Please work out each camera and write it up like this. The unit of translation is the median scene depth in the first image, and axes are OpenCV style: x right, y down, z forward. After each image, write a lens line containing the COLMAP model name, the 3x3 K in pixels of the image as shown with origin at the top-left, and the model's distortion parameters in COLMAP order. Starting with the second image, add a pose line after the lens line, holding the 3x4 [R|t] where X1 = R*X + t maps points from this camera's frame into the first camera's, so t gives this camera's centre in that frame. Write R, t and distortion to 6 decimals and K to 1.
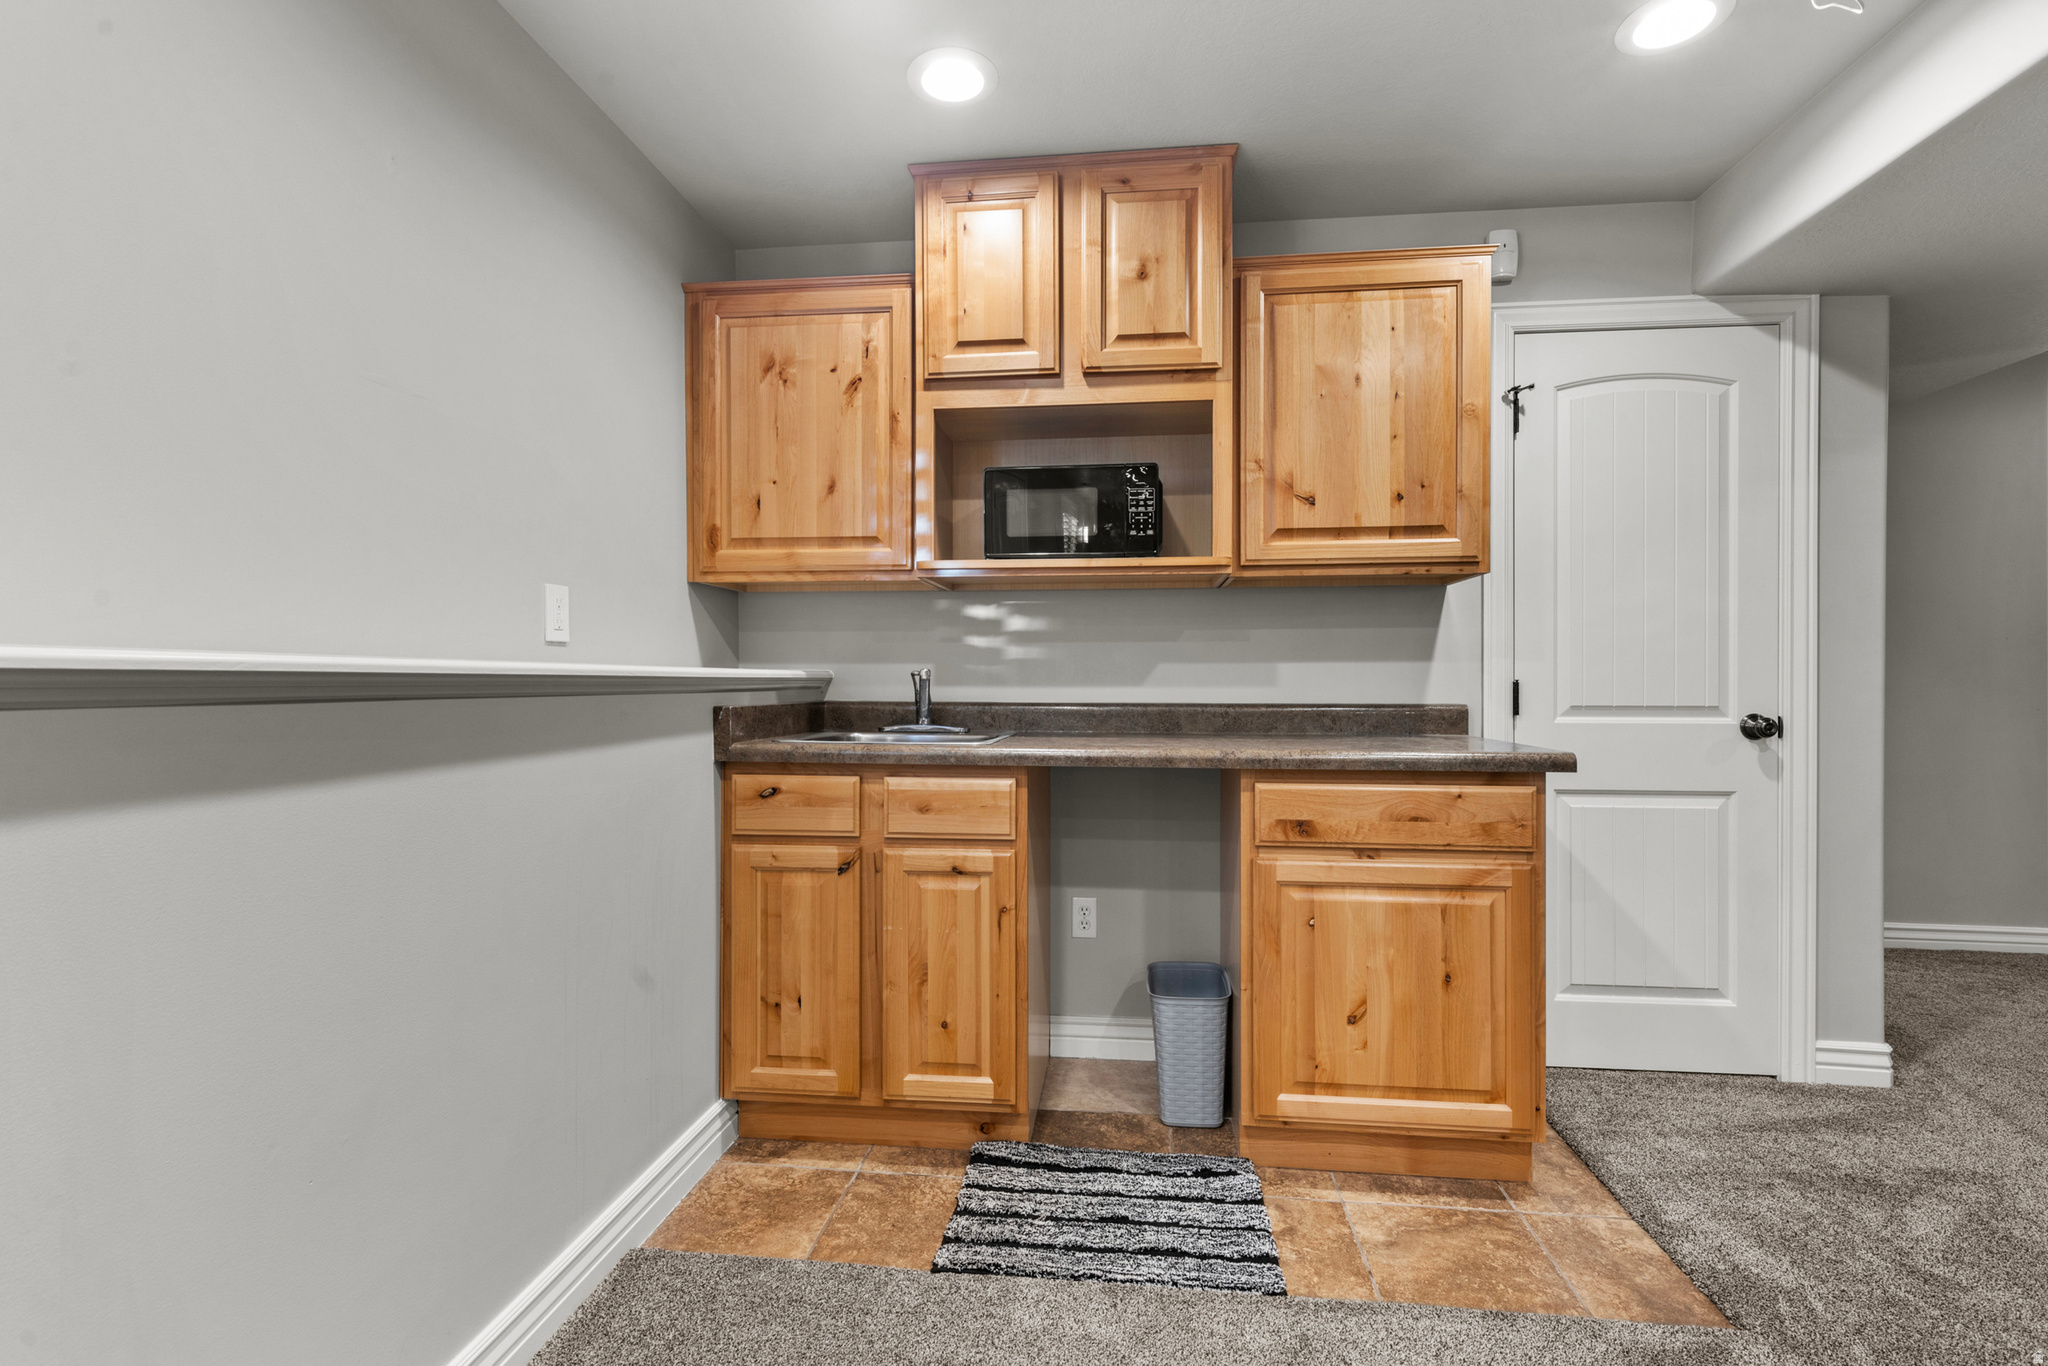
lens RADIAL K [[934.3, 0, 1036.0], [0, 934.3, 681.0], [0, 0, 1]] dist [0.002562, 0.000109]
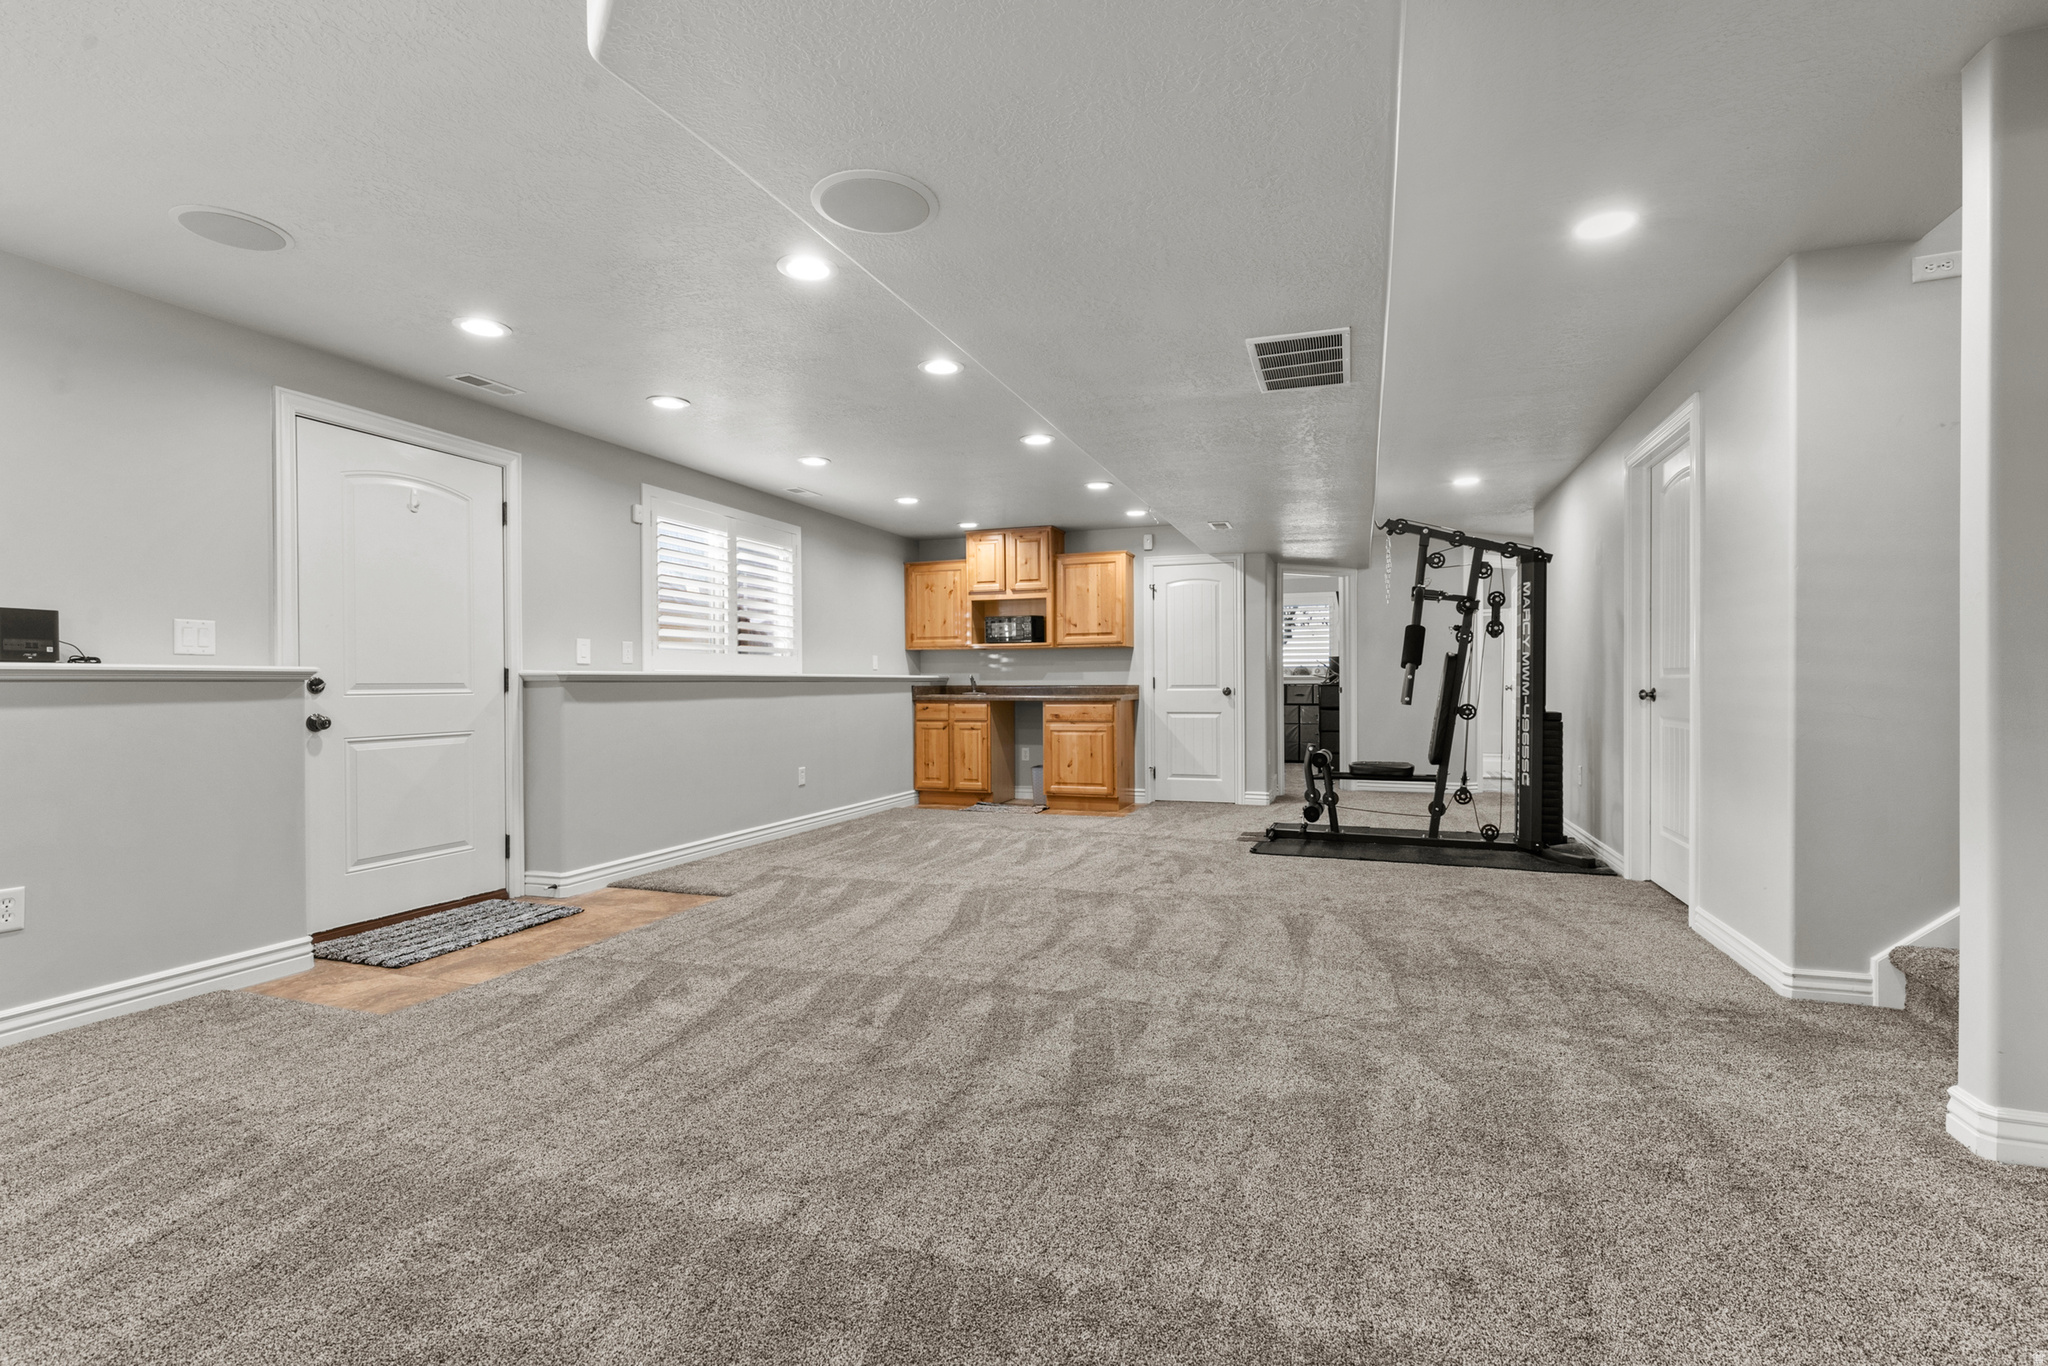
lens RADIAL K [[934.3, 0, 1019.5], [0, 934.3, 686.0], [0, 0, 1]] dist [0.002562, 0.000109]
pose [[0.971107, -0.004956, -0.238594, 0.908834], [0.005438, 0.999984, 0.001361, 0.024703], [0.238584, -0.002620, 0.971118, -2.379074]]
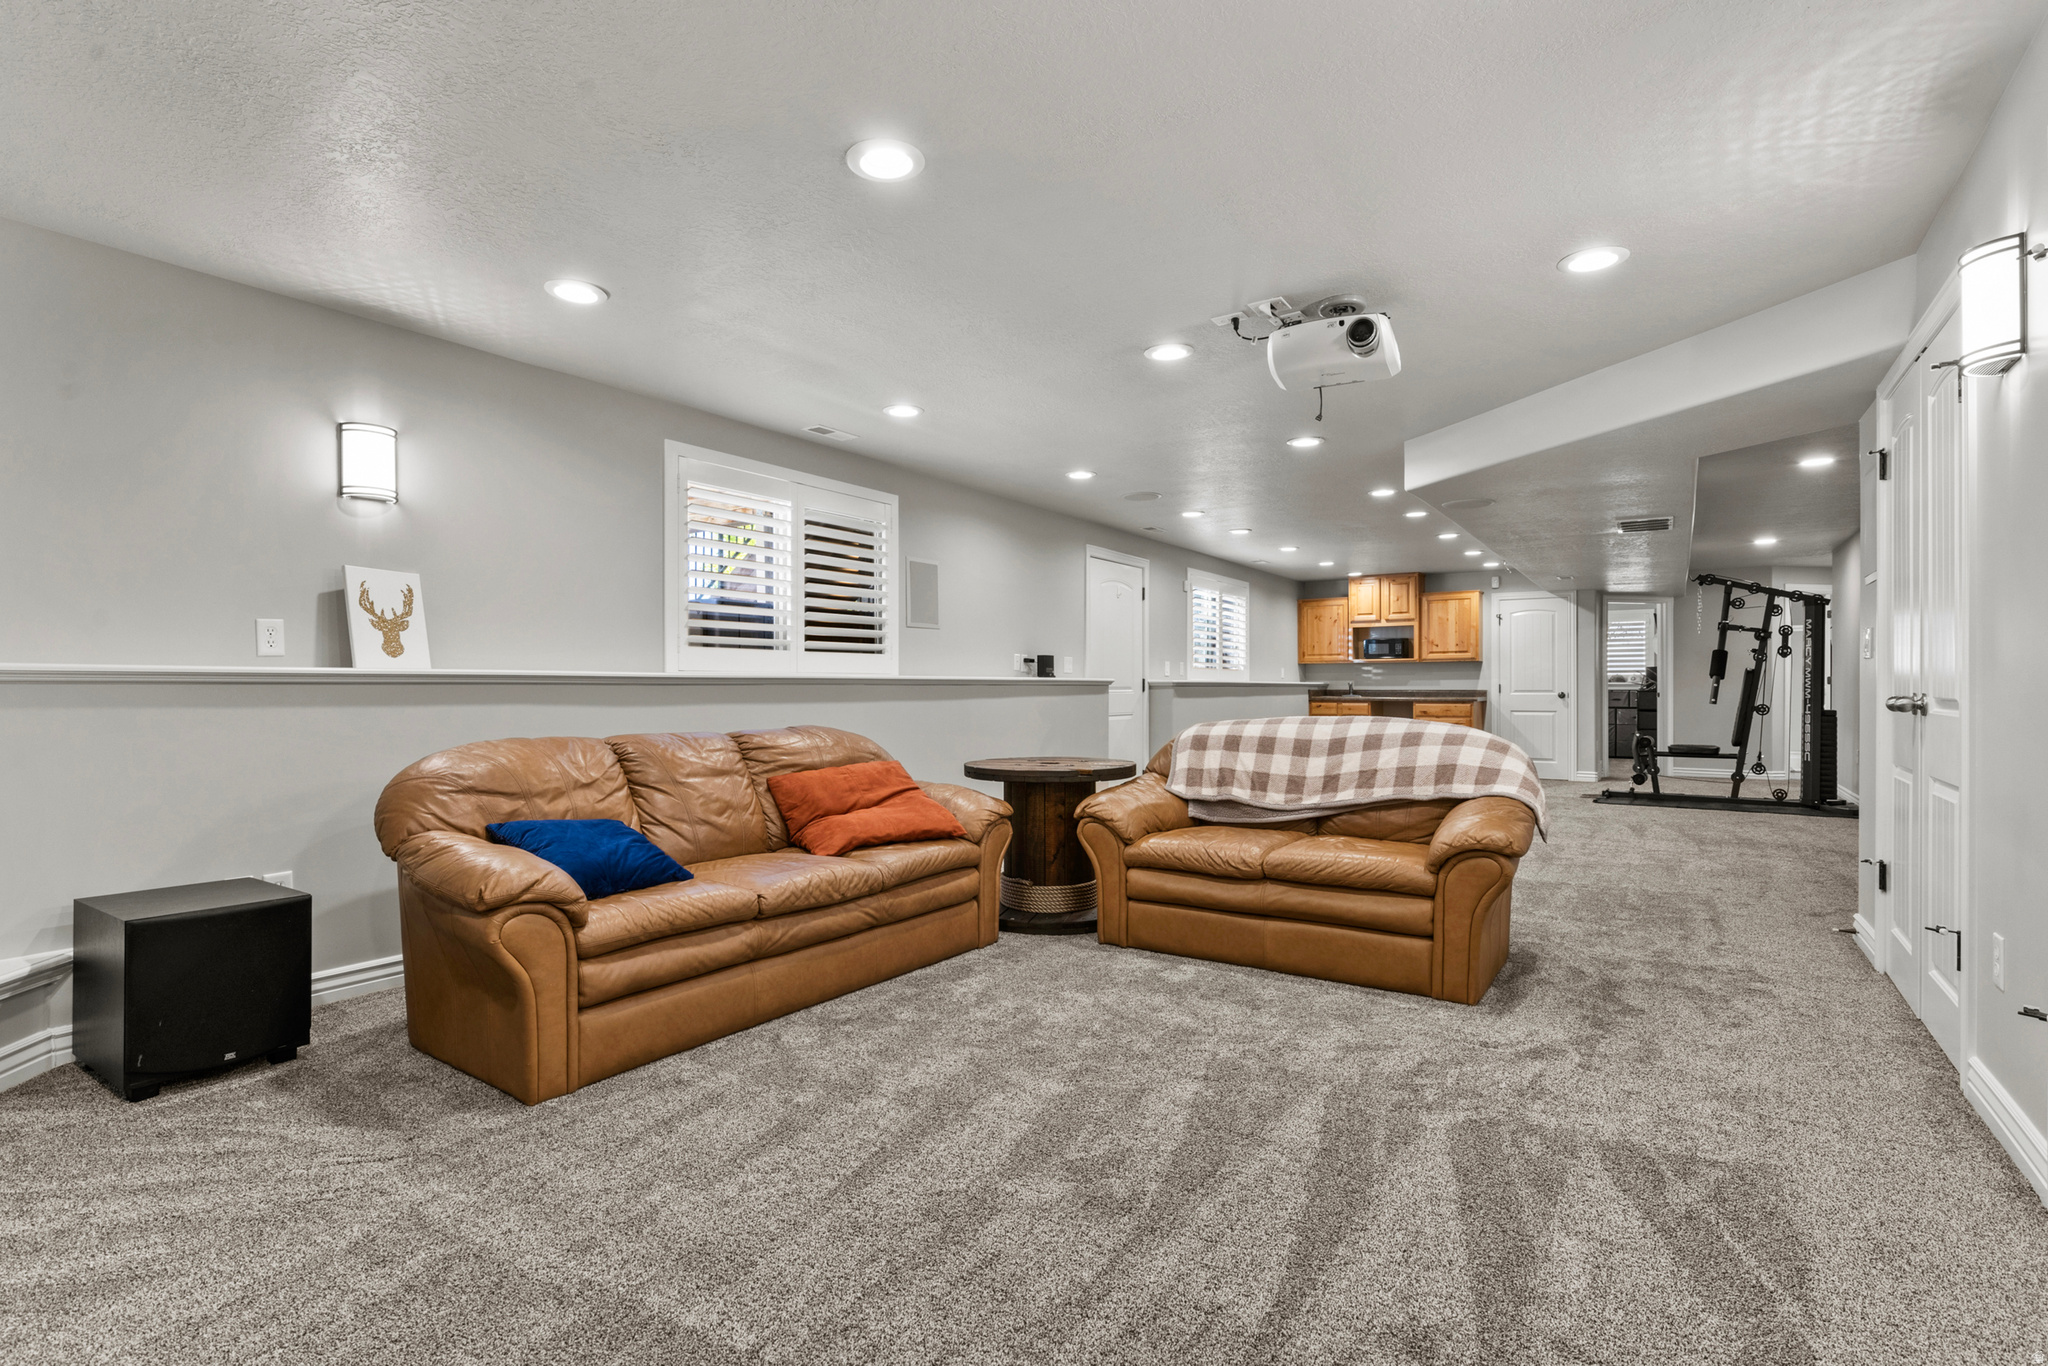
lens RADIAL K [[955.0, 0, 1022.4], [0, 955.0, 688.4], [0, 0, 1]] dist [-0.003054, -0.000683]
pose [[0.882137, -0.001600, -0.470989, 0.705638], [0.000548, 0.999997, -0.002371, 0.029584], [0.470992, 0.001834, 0.882136, -4.136650]]
